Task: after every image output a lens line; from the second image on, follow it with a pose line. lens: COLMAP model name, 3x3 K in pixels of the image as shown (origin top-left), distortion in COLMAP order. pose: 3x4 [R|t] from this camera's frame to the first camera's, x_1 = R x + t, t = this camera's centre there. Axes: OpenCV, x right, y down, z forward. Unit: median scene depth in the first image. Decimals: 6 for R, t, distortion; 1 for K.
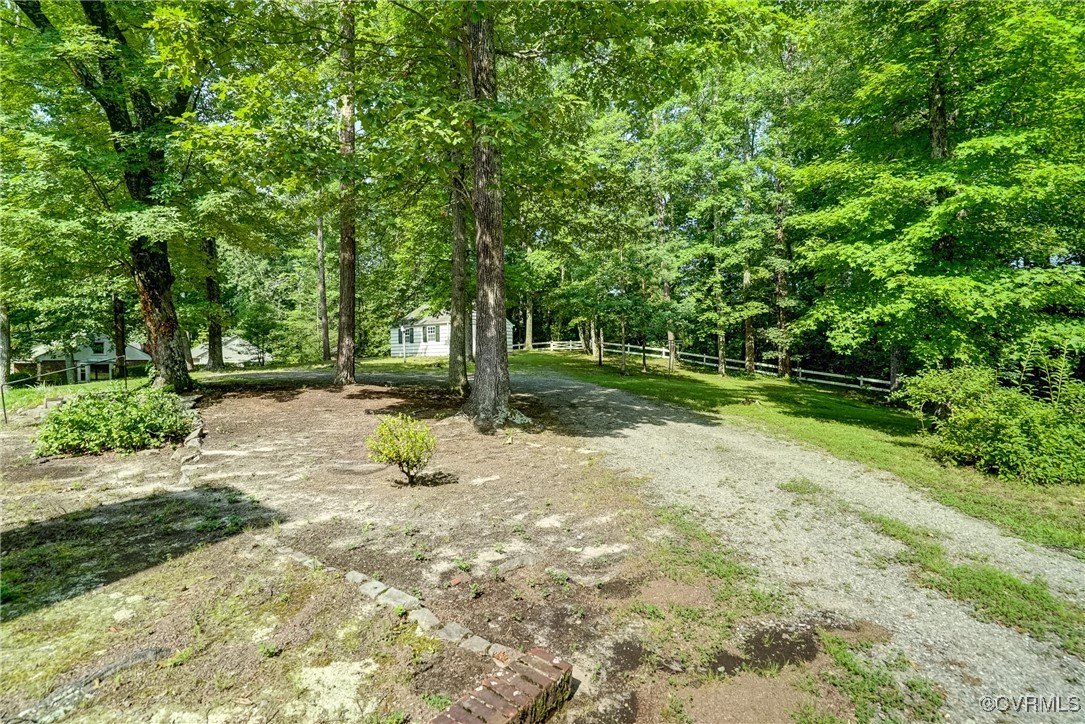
lens RADIAL K [[510.1, 0, 521.0], [0, 510.1, 356.9], [0, 0, 1]] dist [-0.001475, -0.000005]
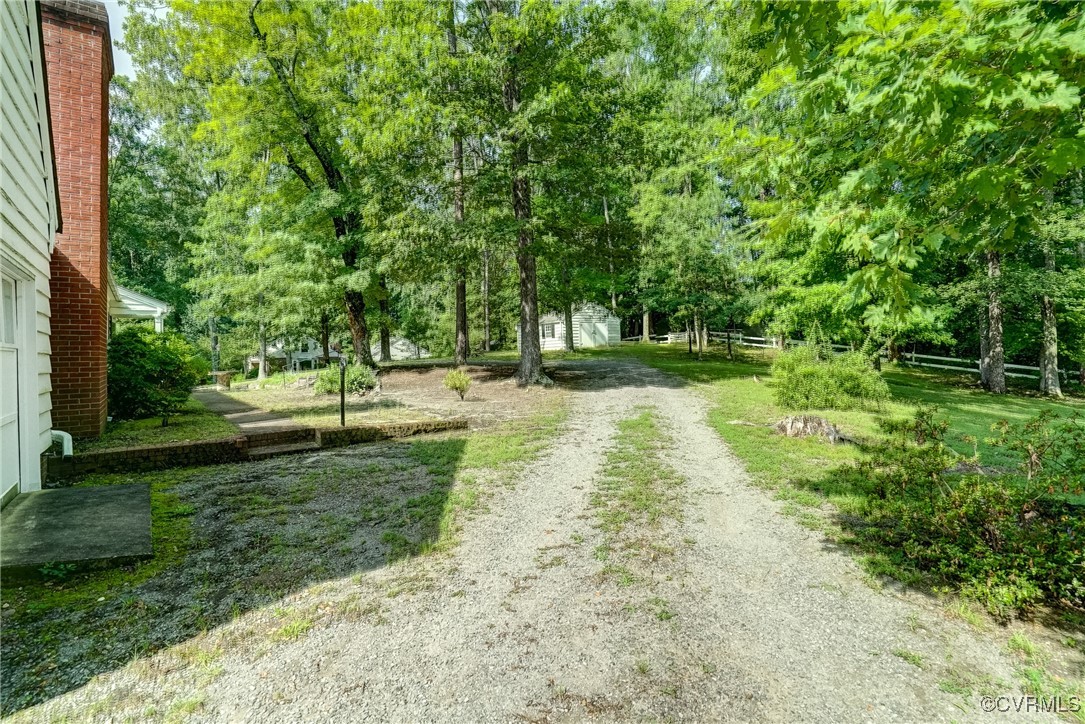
lens RADIAL K [[521.1, 0, 540.8], [0, 521.1, 333.2], [0, 0, 1]] dist [-0.037809, 0.000316]
pose [[0.969231, -0.029004, -0.244437, 0.095327], [0.020483, 0.999093, -0.037331, 0.006190], [0.245298, 0.031175, 0.968946, -0.162311]]
